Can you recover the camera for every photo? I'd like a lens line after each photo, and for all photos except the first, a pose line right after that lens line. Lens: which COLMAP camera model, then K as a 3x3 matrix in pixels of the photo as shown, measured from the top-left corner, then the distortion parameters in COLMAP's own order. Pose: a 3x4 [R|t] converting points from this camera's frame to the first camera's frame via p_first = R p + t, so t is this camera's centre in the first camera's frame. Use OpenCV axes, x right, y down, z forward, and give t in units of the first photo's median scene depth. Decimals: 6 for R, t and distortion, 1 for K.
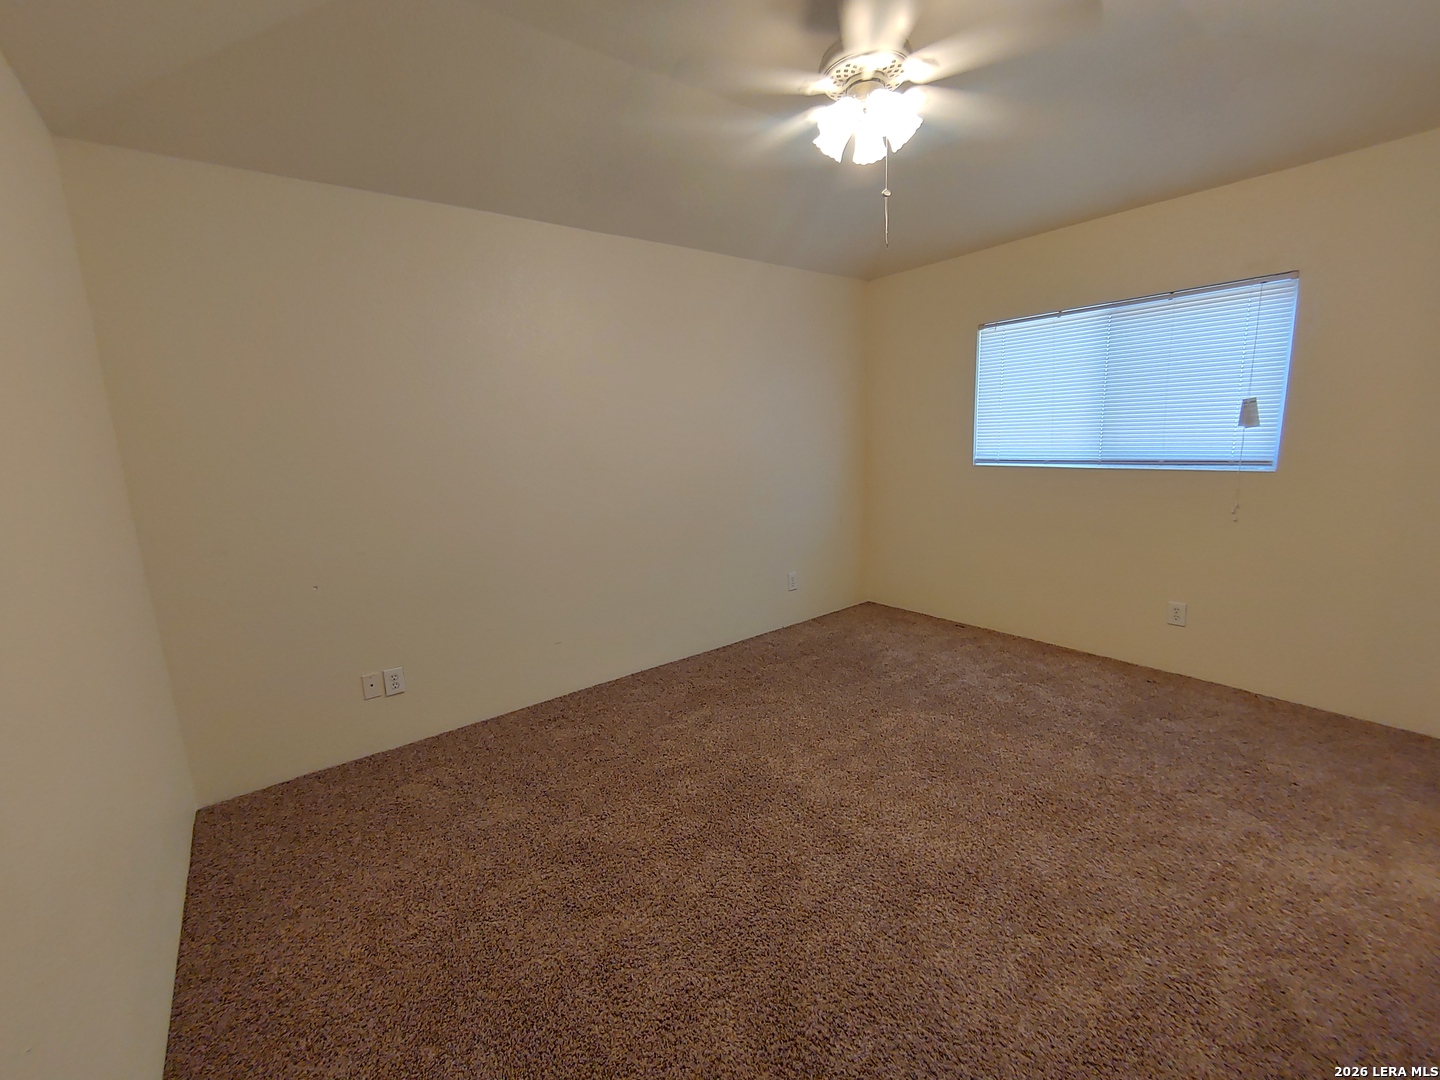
lens RADIAL K [[601.9, 0, 714.3], [0, 601.9, 535.7], [0, 0, 1]] dist [-0.001126, -0.000166]
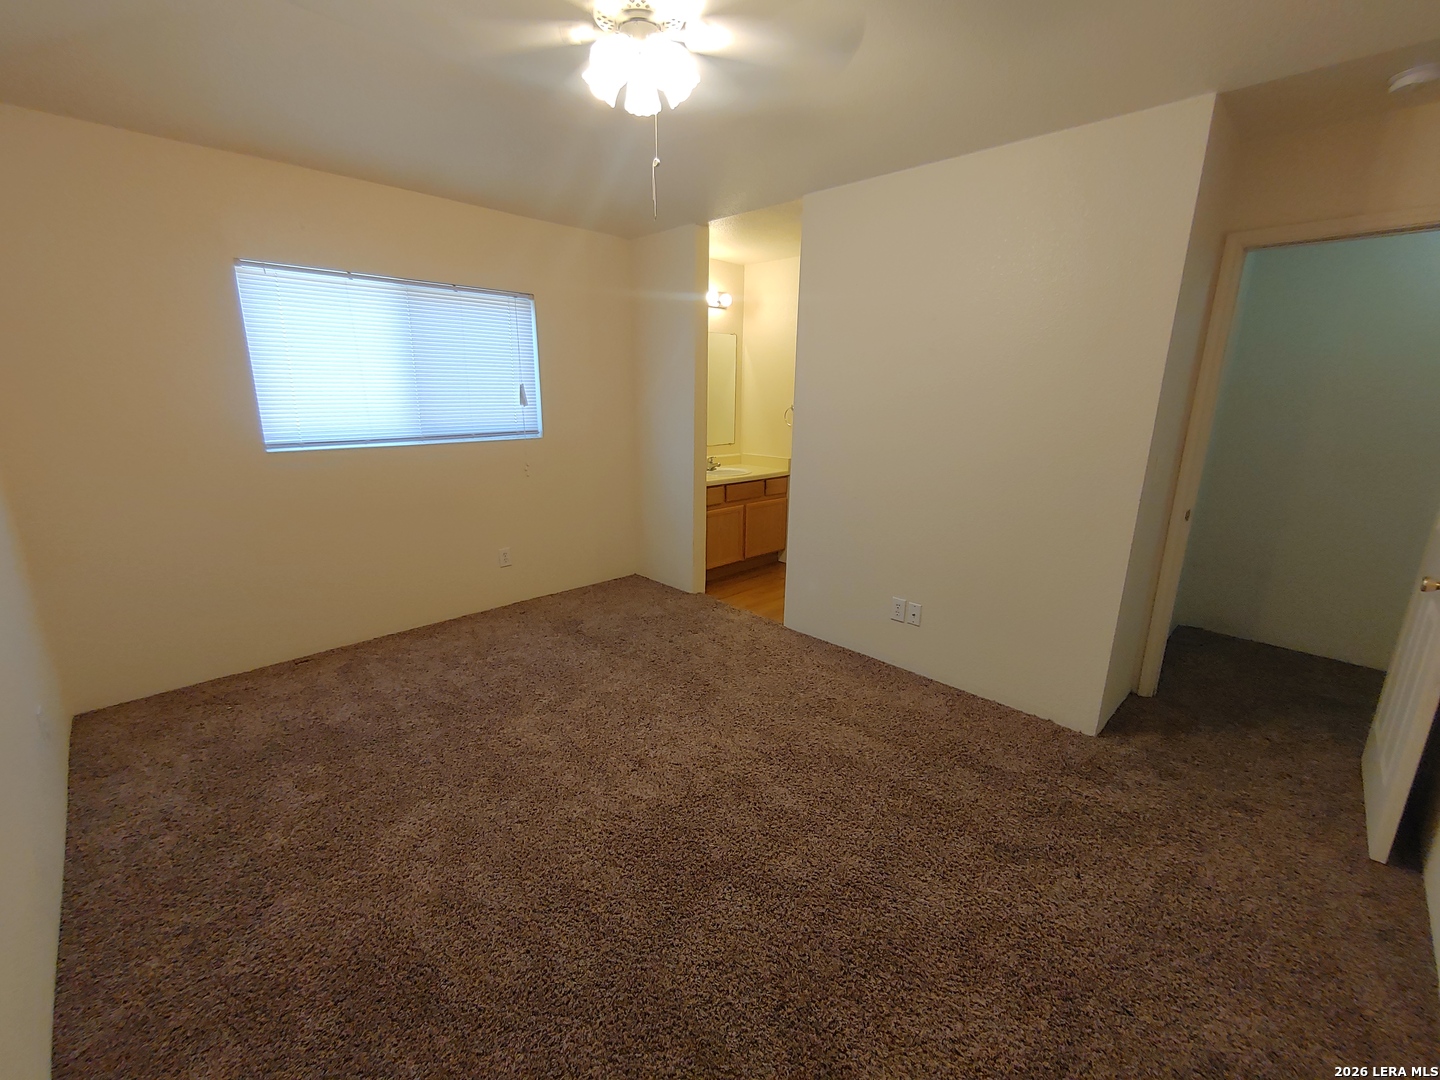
lens RADIAL K [[601.9, 0, 714.5], [0, 601.9, 540.7], [0, 0, 1]] dist [-0.001126, -0.000166]
pose [[-0.114981, -0.204009, 0.972193, -0.471914], [0.164634, 0.961236, 0.221181, -0.104954], [-0.979630, 0.185488, -0.076937, 0.657439]]
